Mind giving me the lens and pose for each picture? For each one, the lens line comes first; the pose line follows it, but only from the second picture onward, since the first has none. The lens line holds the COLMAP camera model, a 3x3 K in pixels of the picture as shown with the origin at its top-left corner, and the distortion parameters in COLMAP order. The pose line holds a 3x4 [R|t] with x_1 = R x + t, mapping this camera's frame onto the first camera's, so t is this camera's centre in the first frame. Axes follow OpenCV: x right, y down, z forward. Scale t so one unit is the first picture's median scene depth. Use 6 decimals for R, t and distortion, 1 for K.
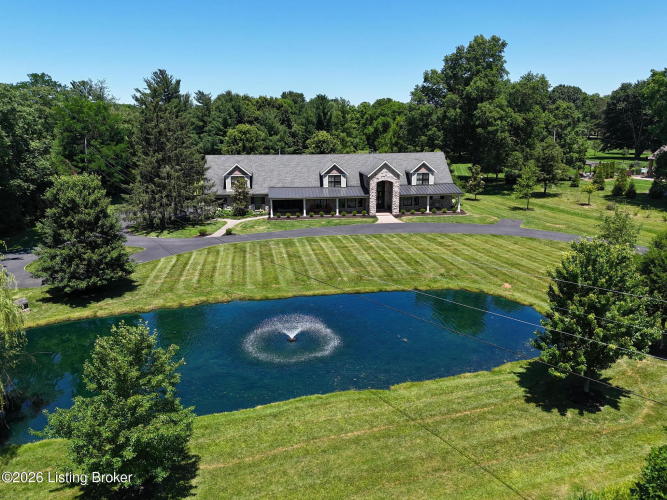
lens RADIAL K [[492.0, 0, 334.1], [0, 492.0, 251.3], [0, 0, 1]] dist [0.072162, -0.052867]
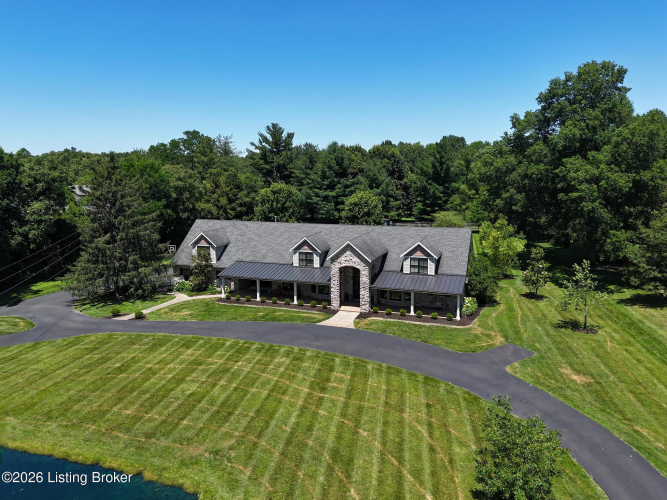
lens RADIAL K [[492.0, 0, 336.9], [0, 492.0, 249.7], [0, 0, 1]] dist [0.072162, -0.052867]
pose [[0.896218, 0.073806, -0.437432, 0.398371], [-0.107148, 0.992882, -0.052001, -0.123842], [0.430480, 0.093475, 0.897747, 0.309406]]
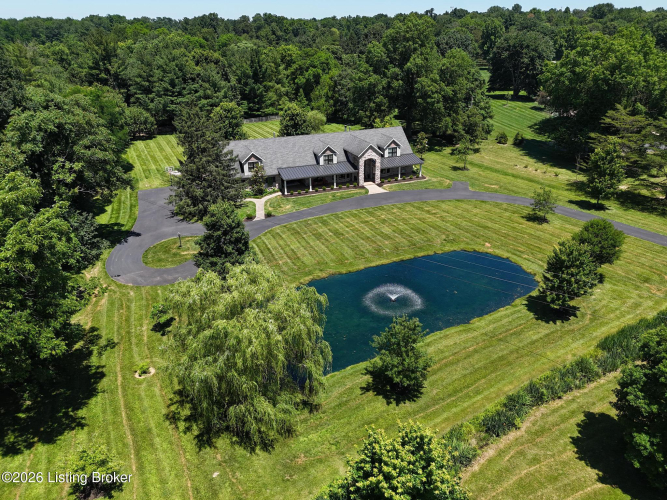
lens RADIAL K [[492.0, 0, 334.9], [0, 492.0, 252.8], [0, 0, 1]] dist [0.072162, -0.052867]
pose [[0.965634, -0.111801, 0.234629, -0.308347], [0.067979, 0.979970, 0.187182, -0.144995], [-0.250857, -0.164799, 0.953893, -0.246449]]
